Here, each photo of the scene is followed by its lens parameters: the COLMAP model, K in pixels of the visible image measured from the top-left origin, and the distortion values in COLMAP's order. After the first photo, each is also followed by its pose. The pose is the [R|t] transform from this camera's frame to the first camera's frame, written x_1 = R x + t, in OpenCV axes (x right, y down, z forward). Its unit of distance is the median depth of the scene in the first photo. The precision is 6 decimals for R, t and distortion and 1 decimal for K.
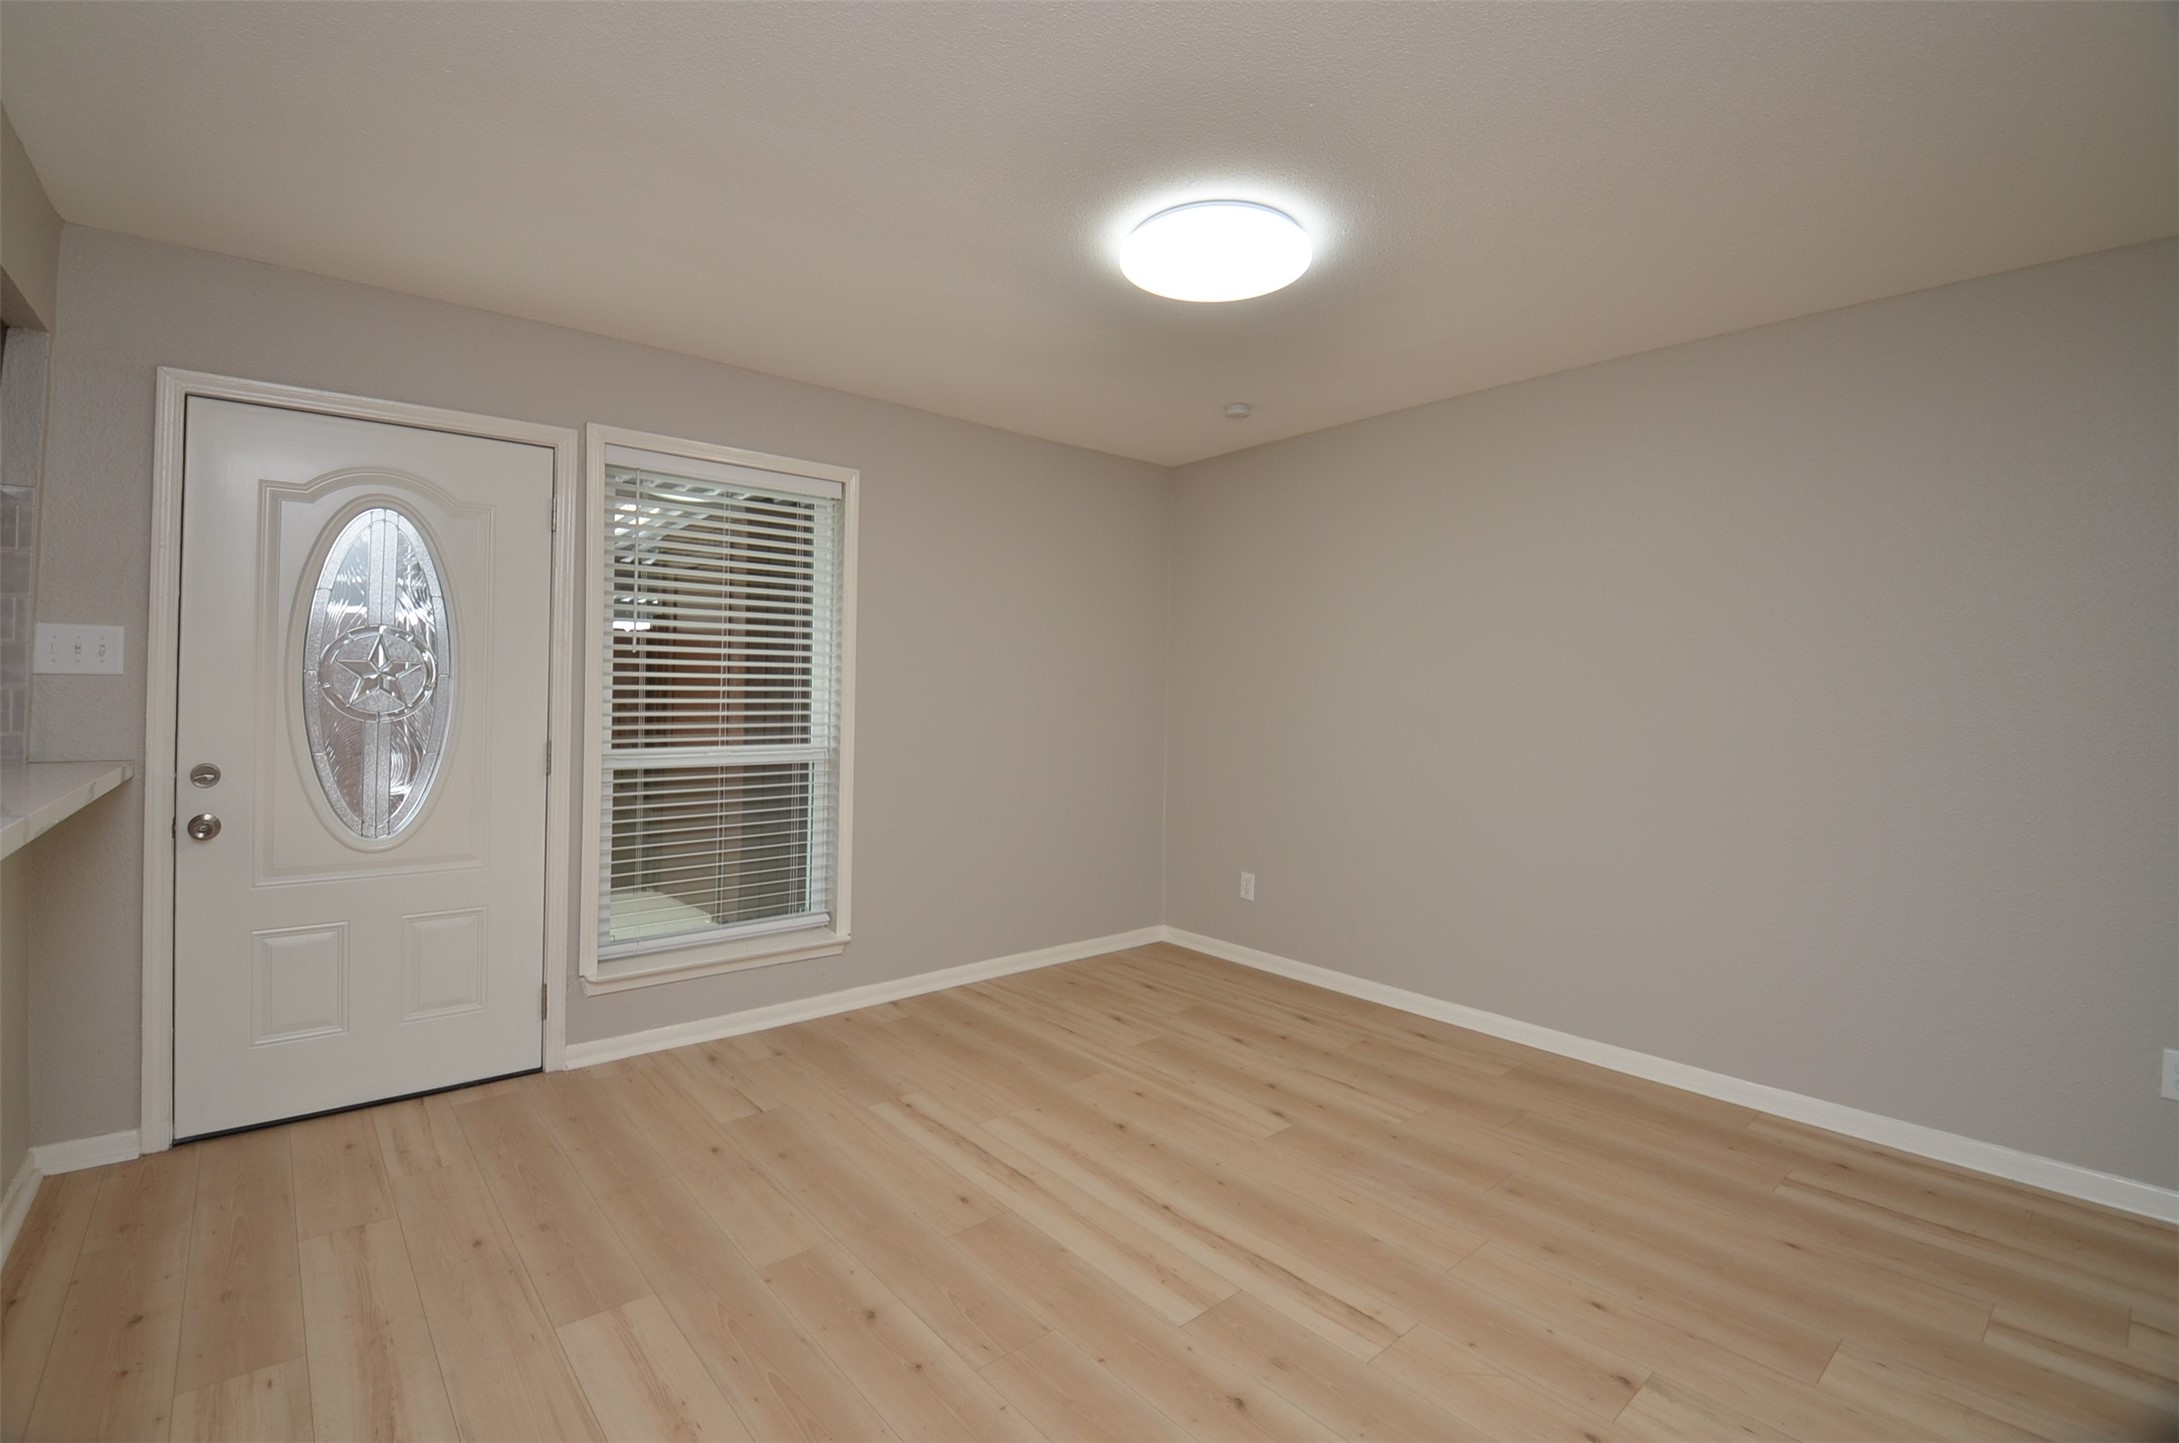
lens RADIAL K [[961.9, 0, 1070.8], [0, 961.9, 666.6], [0, 0, 1]] dist [0.002621, -0.016672]
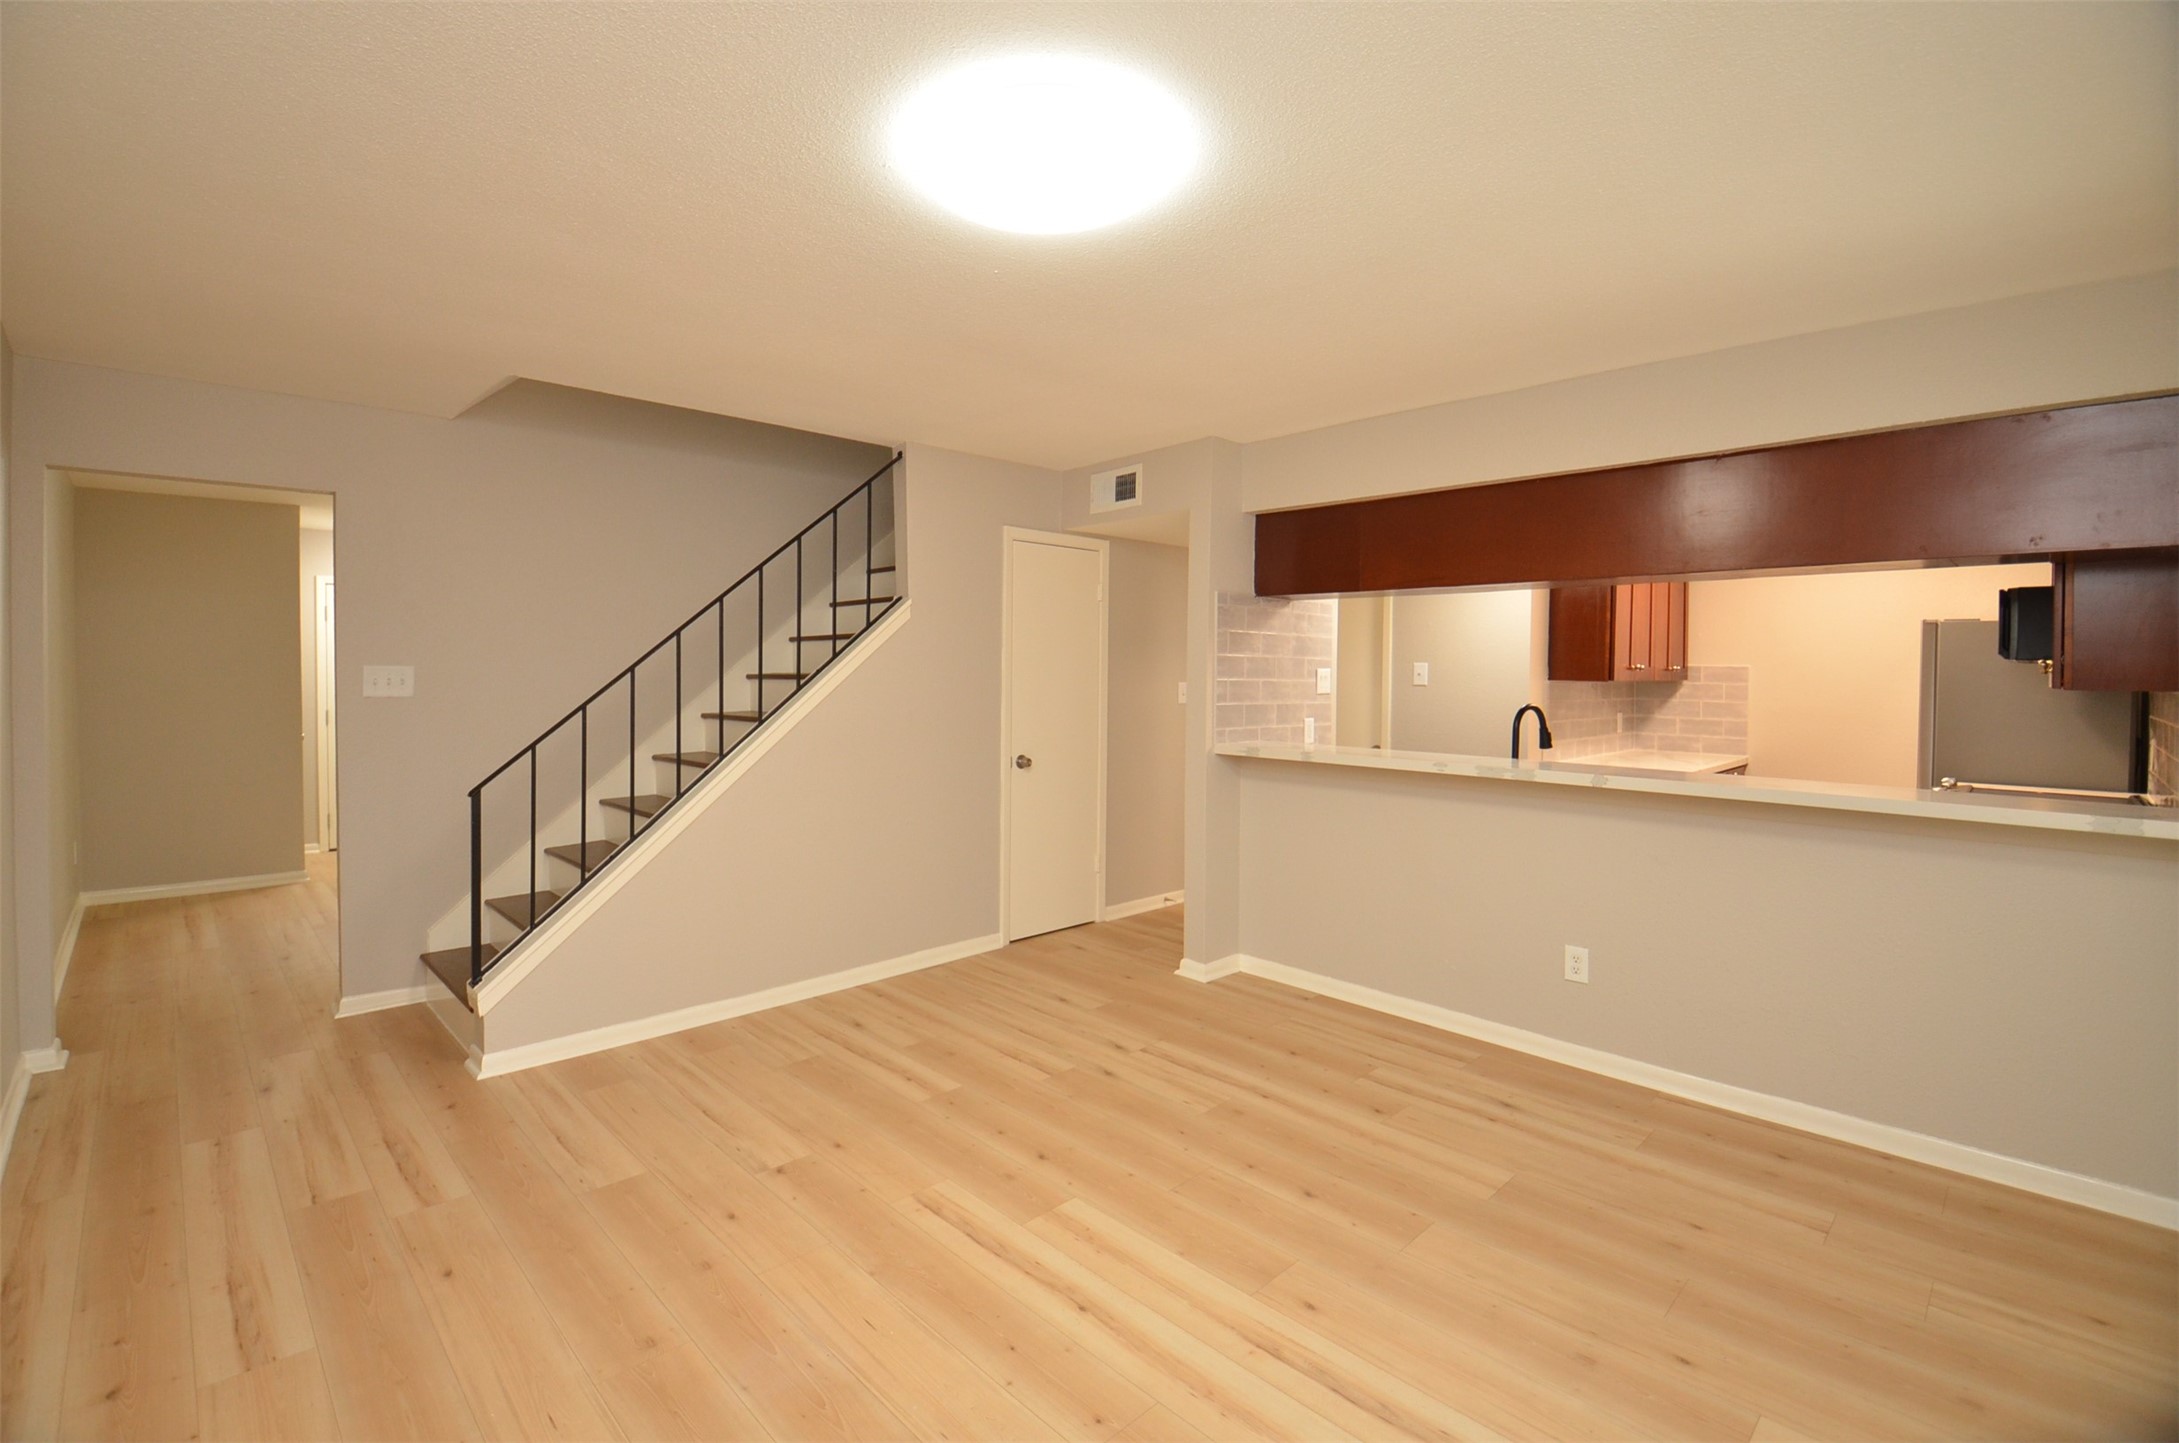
lens RADIAL K [[961.9, 0, 1055.7], [0, 961.9, 667.1], [0, 0, 1]] dist [0.002621, -0.016672]
pose [[-0.998258, -0.022288, -0.054636, 0.156240], [-0.020944, 0.999467, -0.025037, -0.005504], [0.055164, -0.023849, -0.998192, 1.594490]]
